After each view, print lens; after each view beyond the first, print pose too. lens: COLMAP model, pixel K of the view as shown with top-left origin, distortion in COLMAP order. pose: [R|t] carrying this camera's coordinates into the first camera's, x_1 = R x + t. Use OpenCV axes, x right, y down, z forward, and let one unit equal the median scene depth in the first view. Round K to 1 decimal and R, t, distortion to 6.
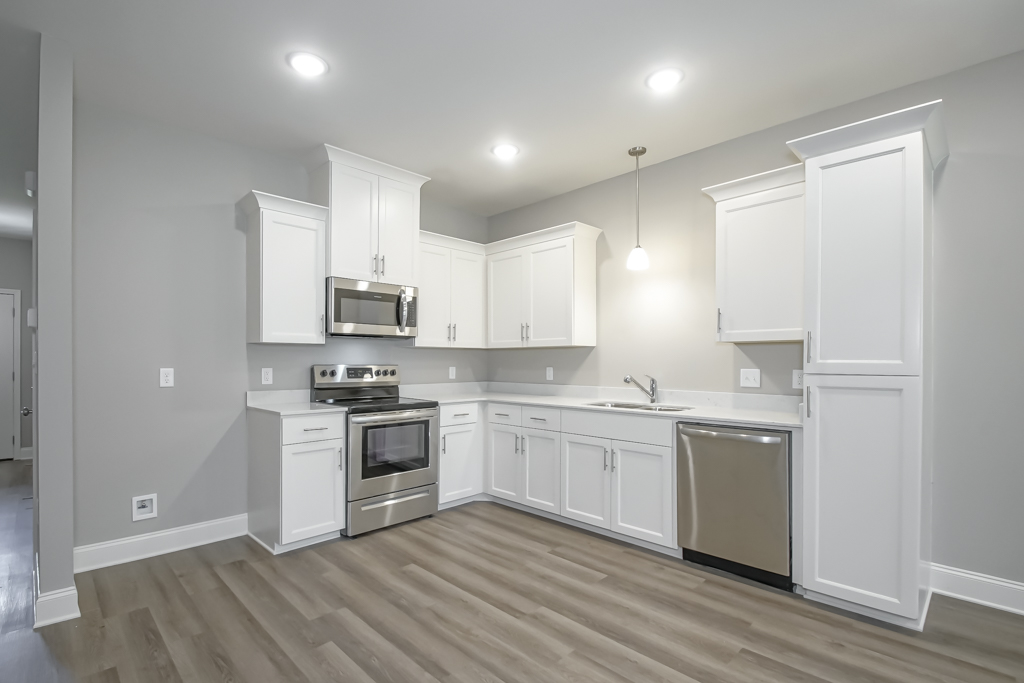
lens RADIAL K [[470.9, 0, 506.1], [0, 470.9, 361.5], [0, 0, 1]] dist [0.000331, -0.000323]
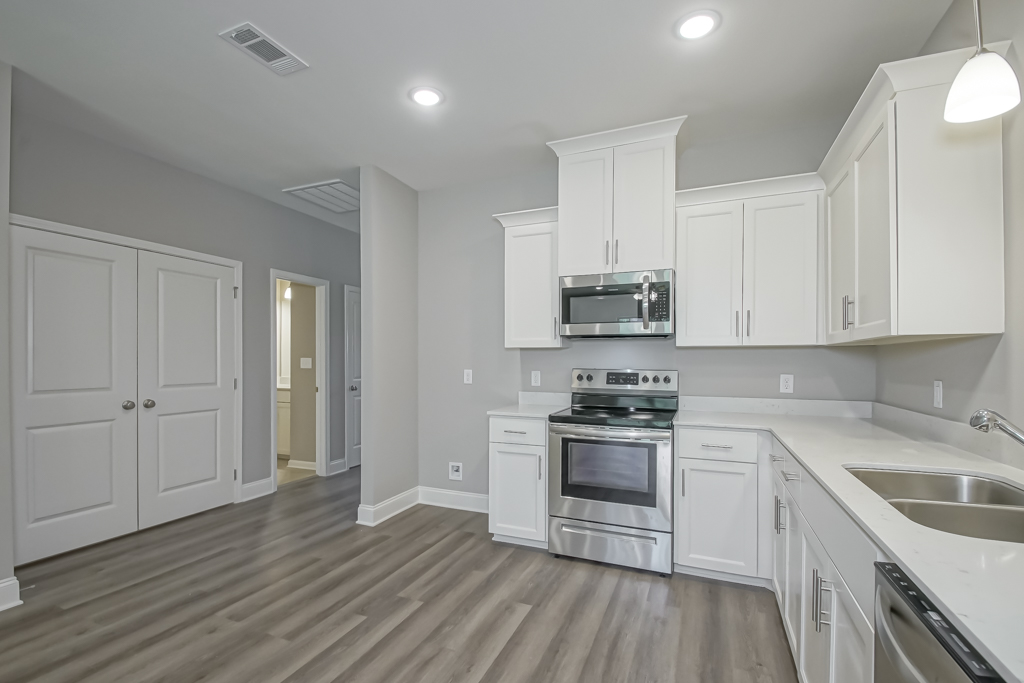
lens RADIAL K [[470.9, 0, 506.1], [0, 470.9, 361.5], [0, 0, 1]] dist [0.000331, -0.000323]
pose [[0.370116, 0.000166, -0.928986, 0.495461], [-0.003424, 0.999993, -0.001185, -0.006753], [0.928979, 0.003620, 0.370114, 0.561463]]
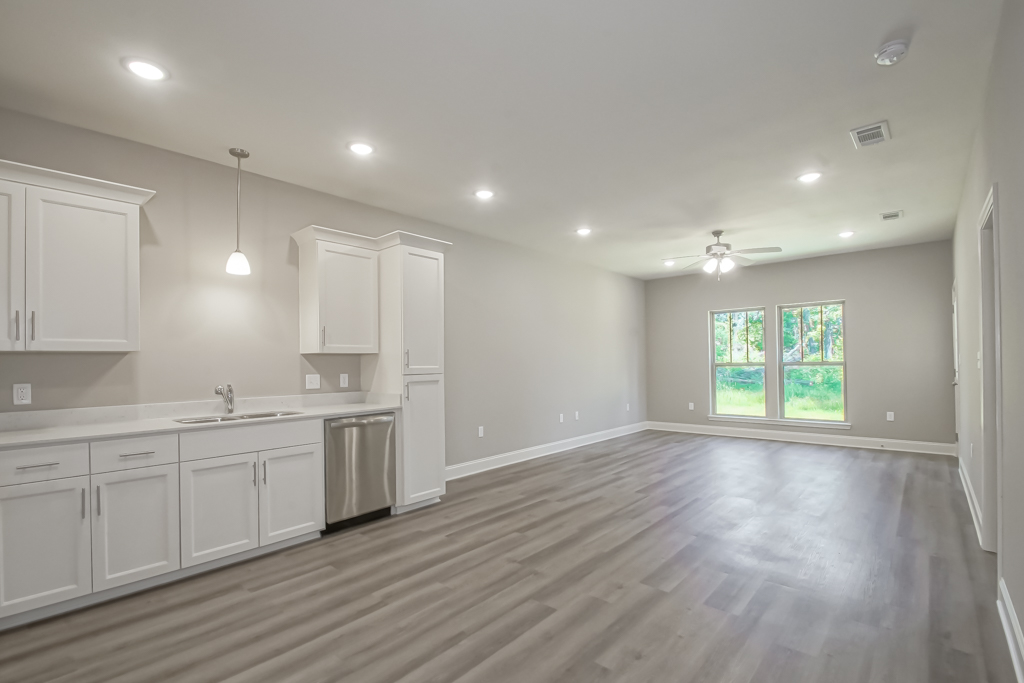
lens RADIAL K [[470.9, 0, 506.1], [0, 470.9, 361.5], [0, 0, 1]] dist [0.000331, -0.000323]
pose [[-0.061644, 0.004934, 0.998086, -0.743773], [0.015292, 0.999875, -0.003998, -0.006092], [-0.997981, 0.015016, -0.061712, 0.538862]]
